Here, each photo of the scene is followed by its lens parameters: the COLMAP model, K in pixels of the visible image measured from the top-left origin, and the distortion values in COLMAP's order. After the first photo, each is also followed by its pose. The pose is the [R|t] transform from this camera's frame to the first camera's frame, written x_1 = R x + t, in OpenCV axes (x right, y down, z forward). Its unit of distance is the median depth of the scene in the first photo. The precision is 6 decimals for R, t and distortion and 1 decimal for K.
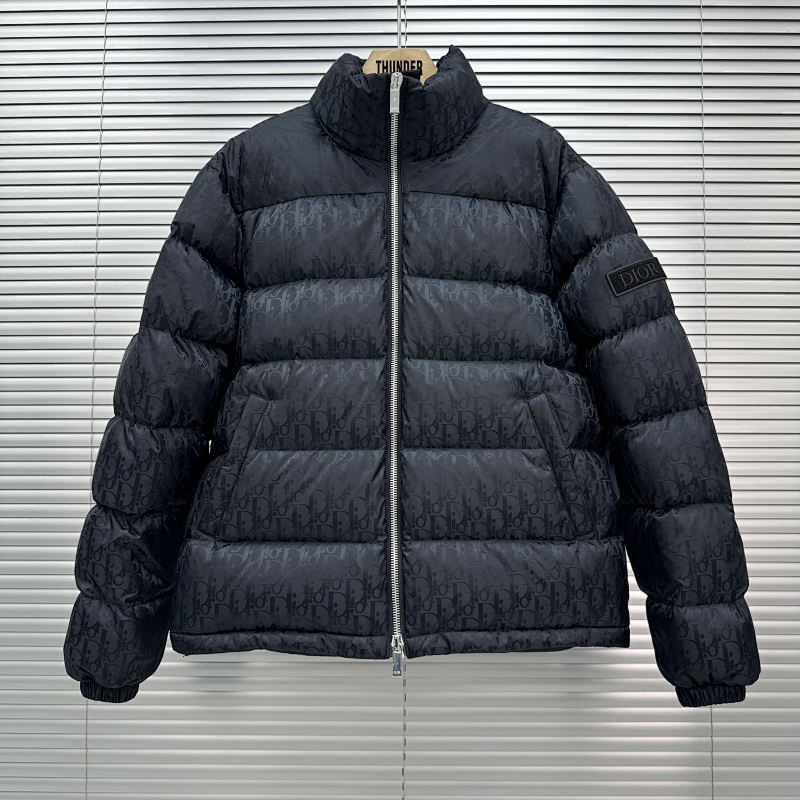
lens RADIAL K [[809.5, 0, 396.2], [0, 809.5, 424.9], [0, 0, 1]] dist [0.176004, -0.439737]
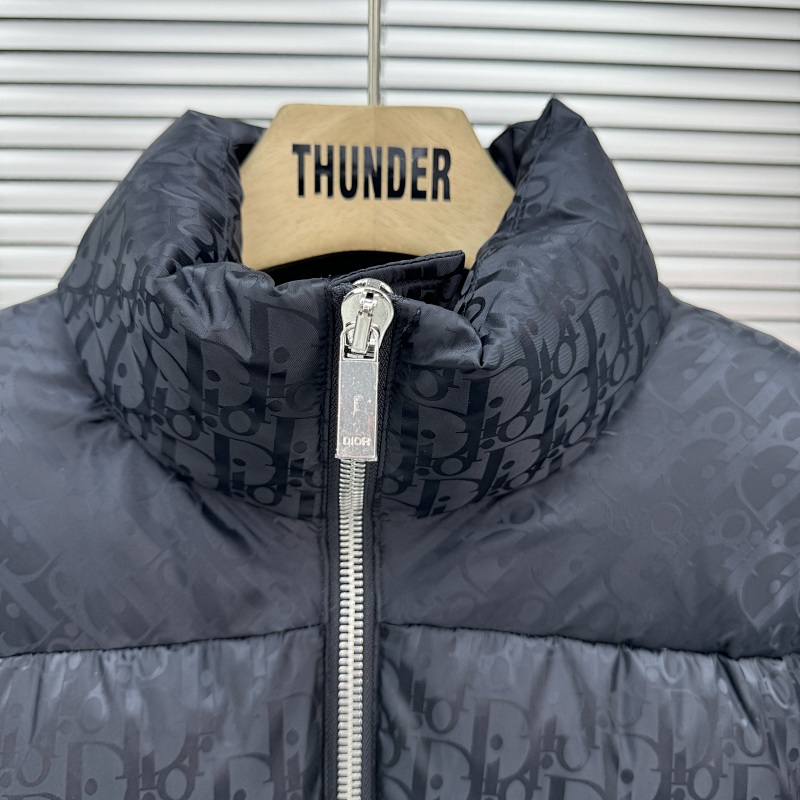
lens RADIAL K [[809.5, 0, 396.2], [0, 809.5, 424.9], [0, 0, 1]] dist [0.176004, -0.439737]
pose [[0.998314, 0.010033, 0.057178, -0.003727], [-0.015987, 0.994381, 0.104645, -0.391046], [-0.055807, -0.105383, 0.992865, 0.731443]]
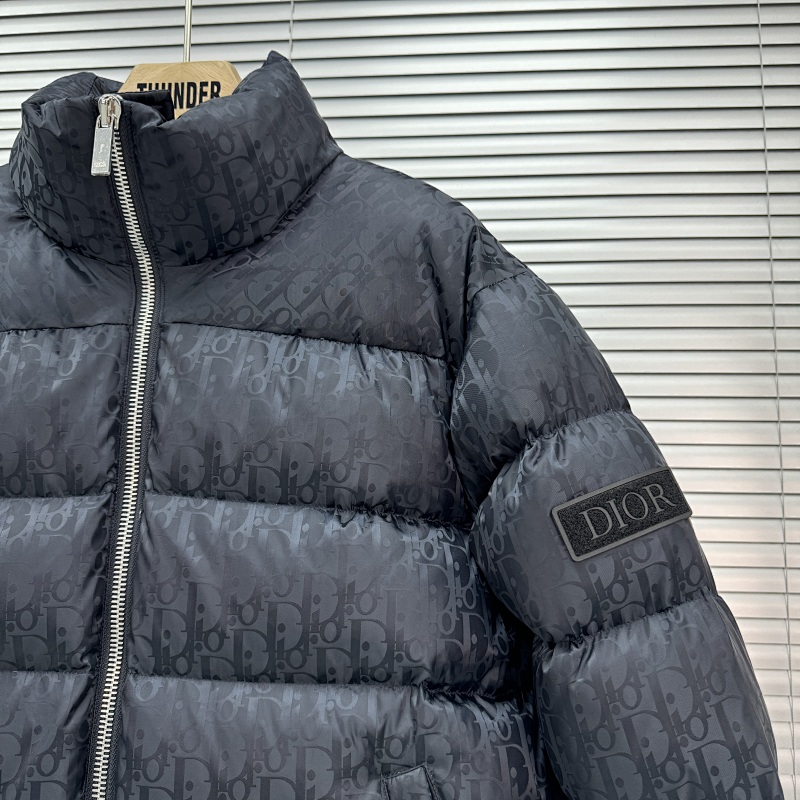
lens RADIAL K [[811.5, 0, 400.0], [0, 811.5, 400.0], [0, 0, 1]] dist [0.154471, -0.423136]
pose [[0.996699, 0.008746, -0.080714, 0.201451], [-0.017024, 0.994594, -0.102439, -0.190477], [0.079382, 0.103475, 0.991459, 0.520396]]
